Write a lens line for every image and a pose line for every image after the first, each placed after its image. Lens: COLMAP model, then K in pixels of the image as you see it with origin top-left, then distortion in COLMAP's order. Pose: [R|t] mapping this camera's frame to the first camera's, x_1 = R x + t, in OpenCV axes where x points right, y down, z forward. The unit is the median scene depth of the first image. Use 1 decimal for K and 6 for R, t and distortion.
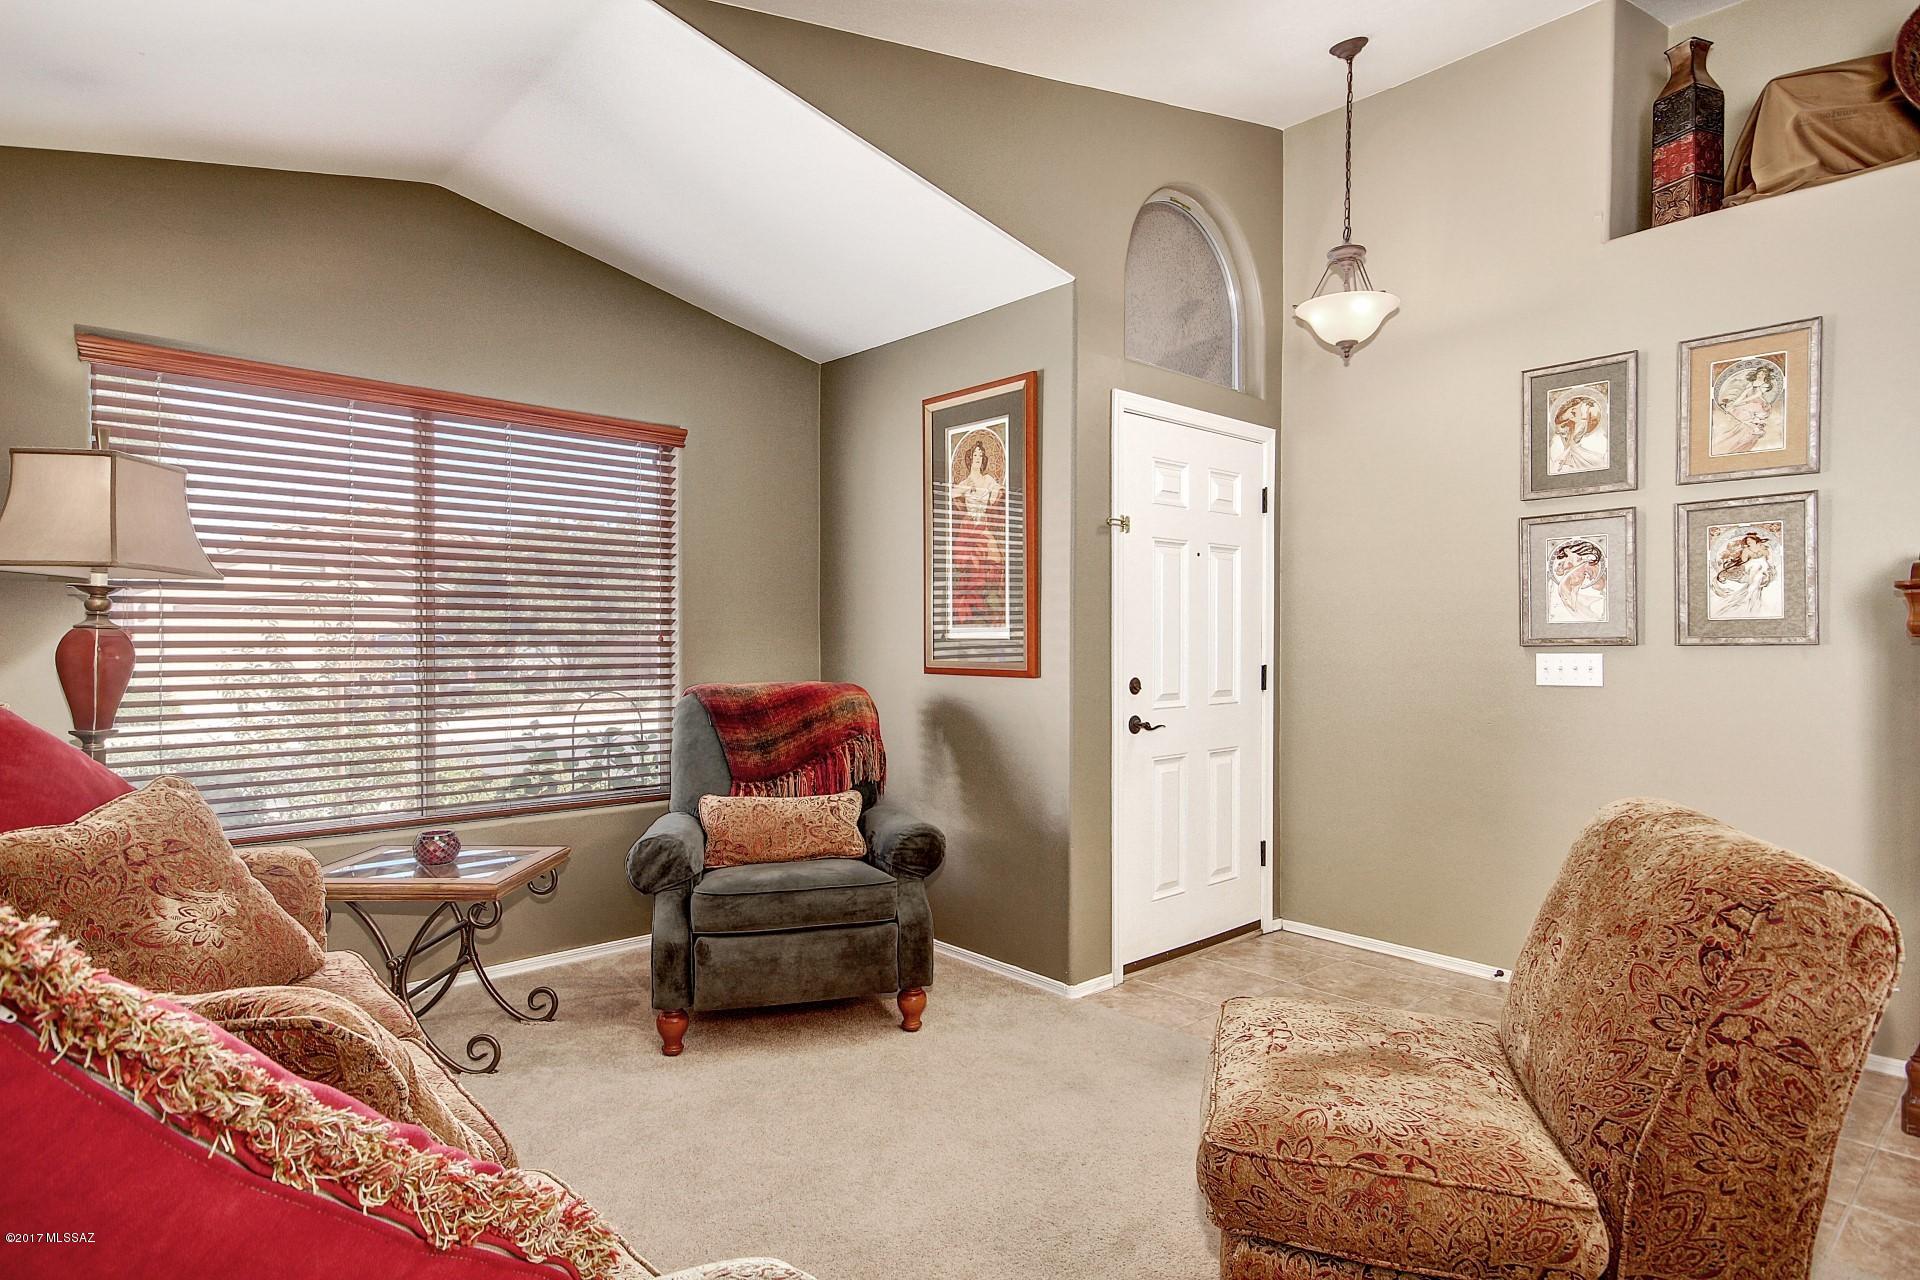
lens RADIAL K [[1045.9, 0, 957.2], [0, 1045.9, 639.8], [0, 0, 1]] dist [0.001347, 0.000464]
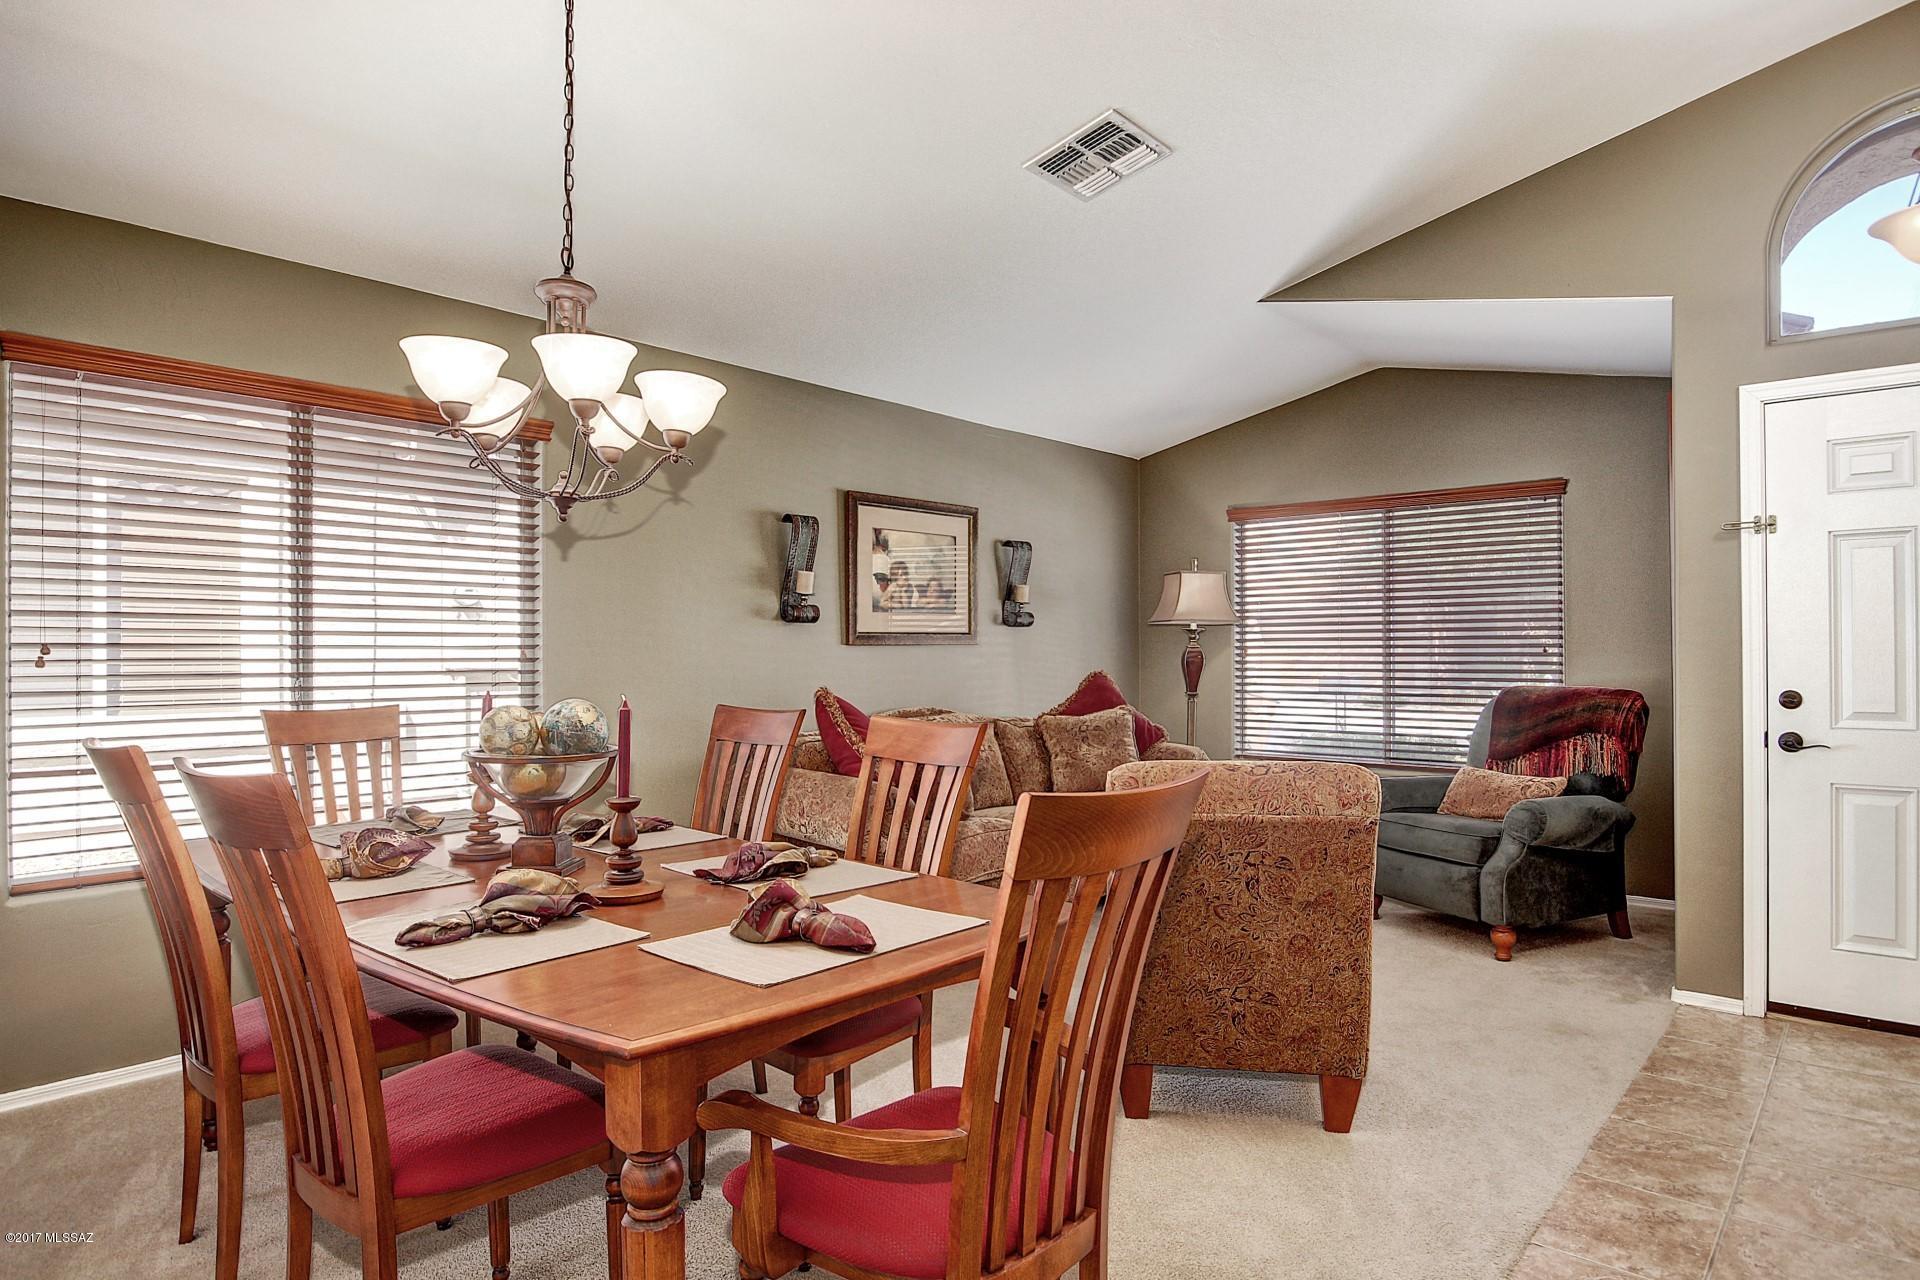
lens RADIAL K [[1045.9, 0, 956.9], [0, 1045.9, 644.8], [0, 0, 1]] dist [0.001347, 0.000464]
pose [[0.109455, -0.011836, -0.993921, 1.003746], [-0.002491, 0.999923, -0.012181, 0.009414], [0.993989, 0.003809, 0.109417, 0.184138]]
